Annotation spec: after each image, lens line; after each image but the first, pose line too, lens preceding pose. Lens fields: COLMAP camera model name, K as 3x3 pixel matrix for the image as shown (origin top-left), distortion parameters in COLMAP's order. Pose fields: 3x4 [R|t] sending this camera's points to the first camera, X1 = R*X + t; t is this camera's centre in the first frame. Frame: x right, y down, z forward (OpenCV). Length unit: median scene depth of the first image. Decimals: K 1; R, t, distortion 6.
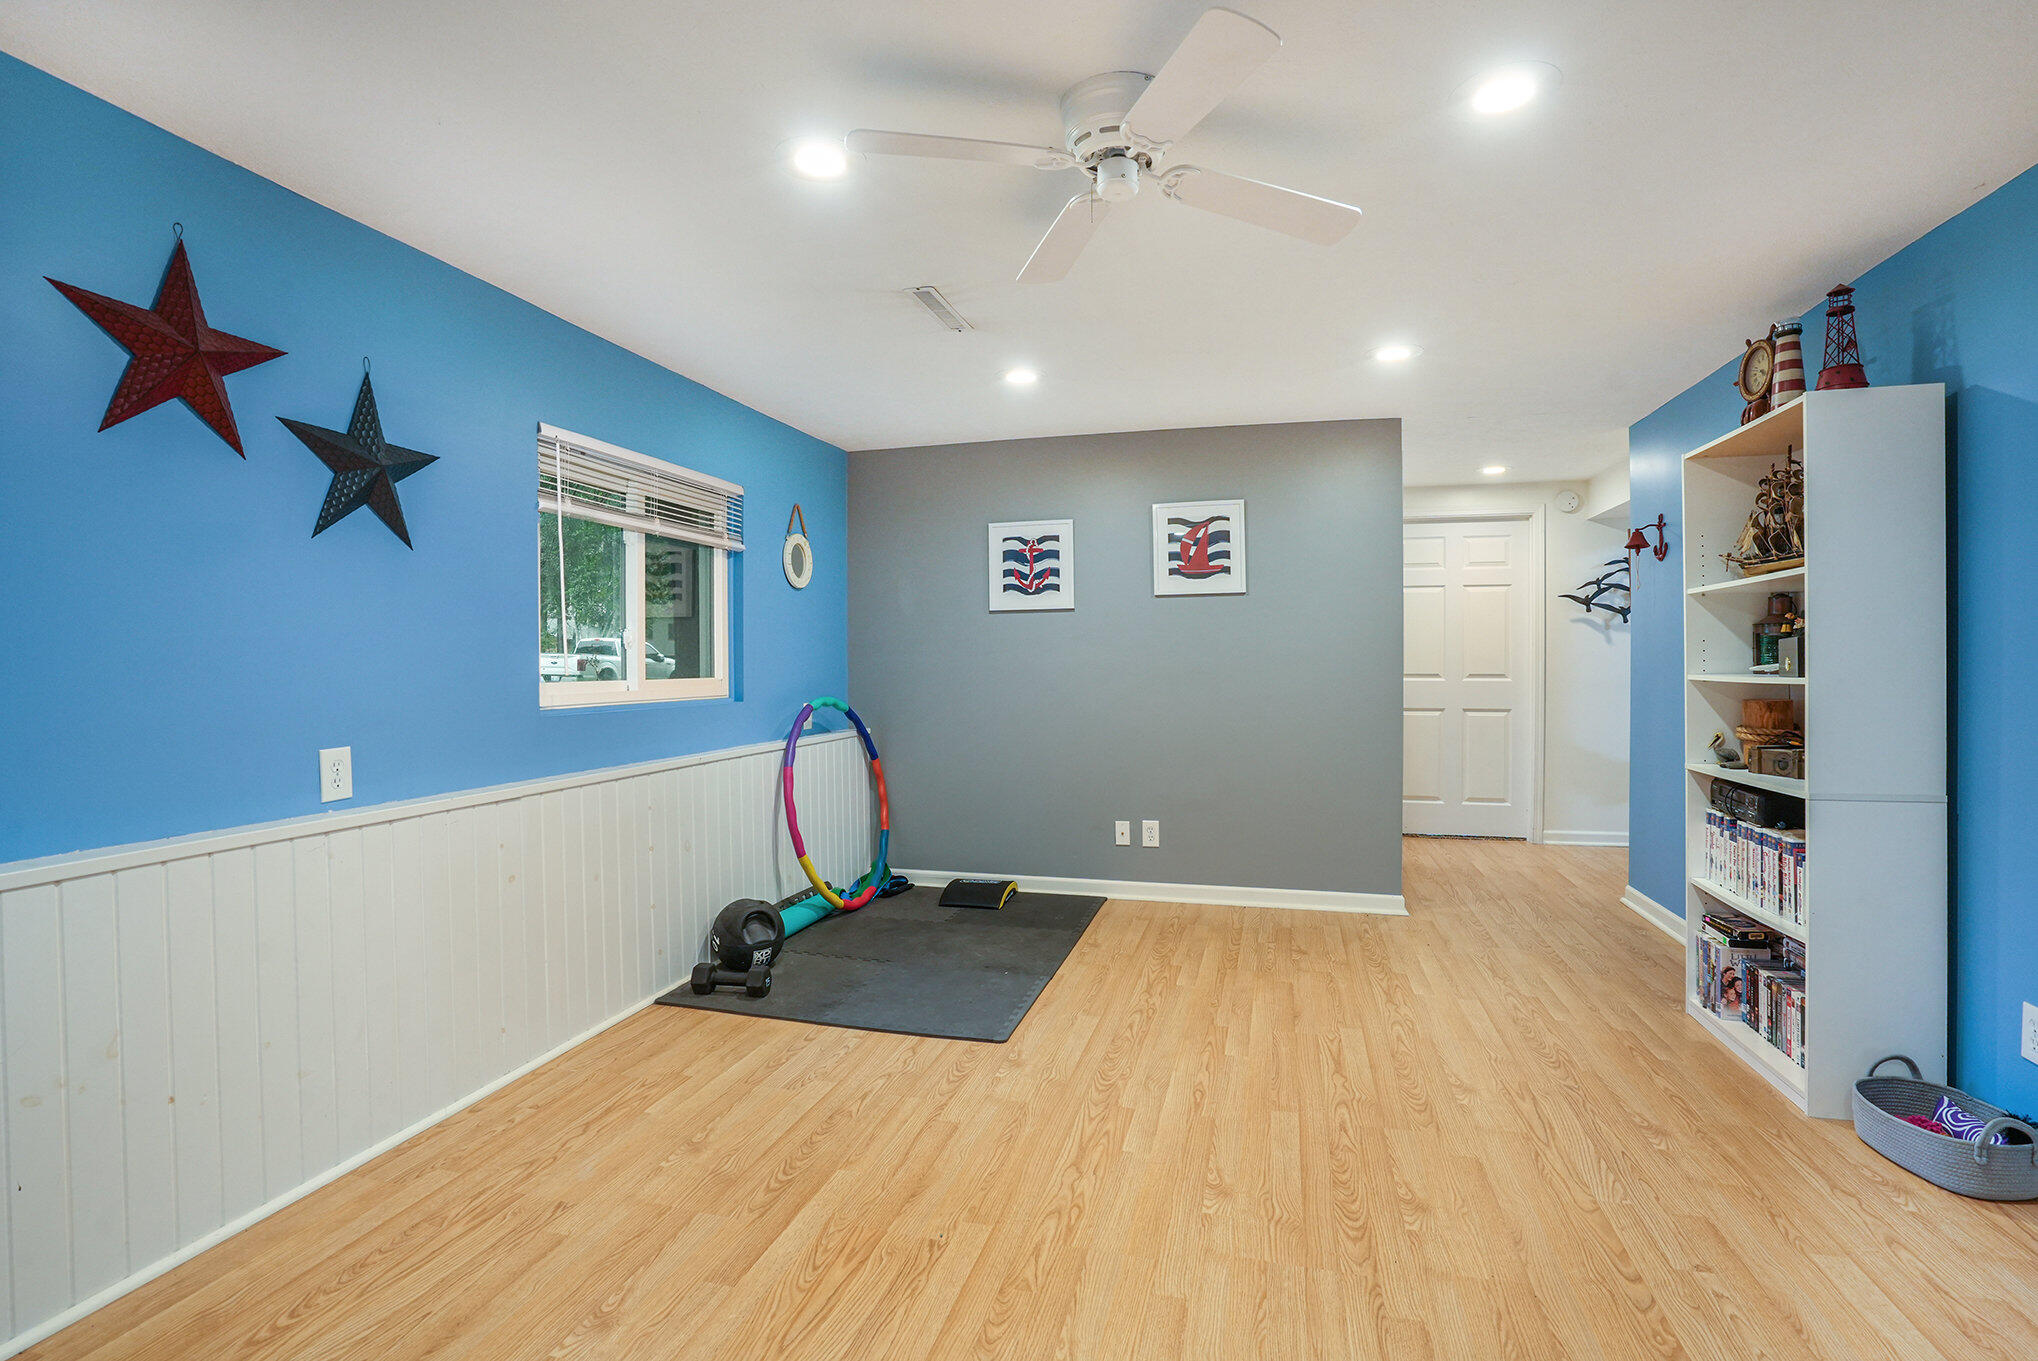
lens RADIAL K [[958.3, 0, 1018.1], [0, 958.3, 673.5], [0, 0, 1]] dist [-0.036151, 0.001727]
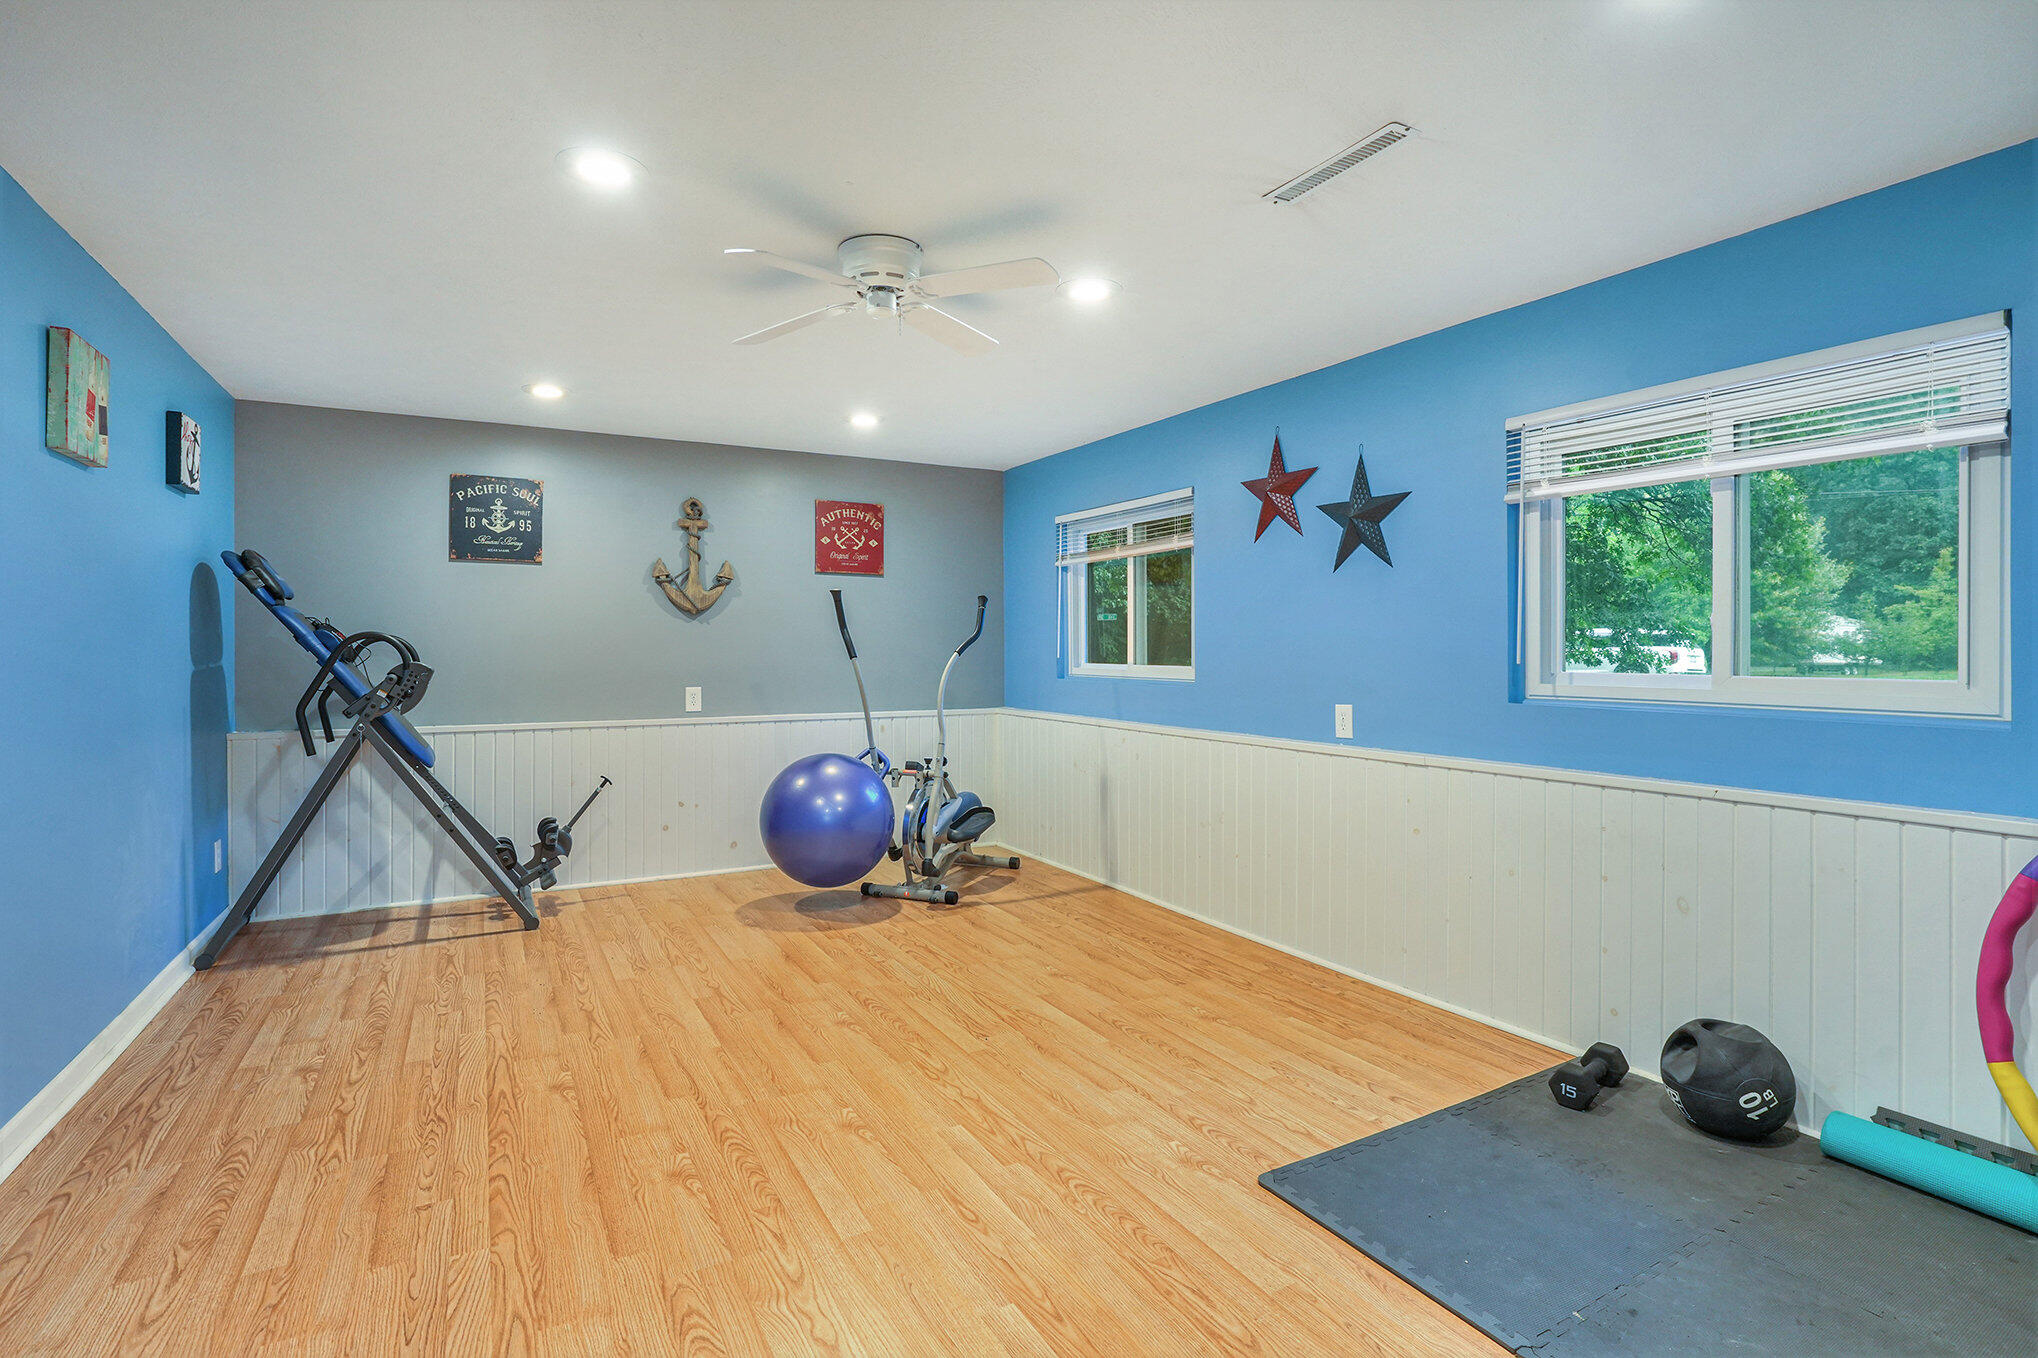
lens RADIAL K [[958.3, 0, 1019.7], [0, 958.3, 666.4], [0, 0, 1]] dist [-0.036151, 0.001727]
pose [[-0.708325, 0.016015, -0.705705, 0.775804], [-0.005913, 0.999573, 0.028619, -0.026468], [0.705862, 0.024444, -0.707928, 1.743253]]
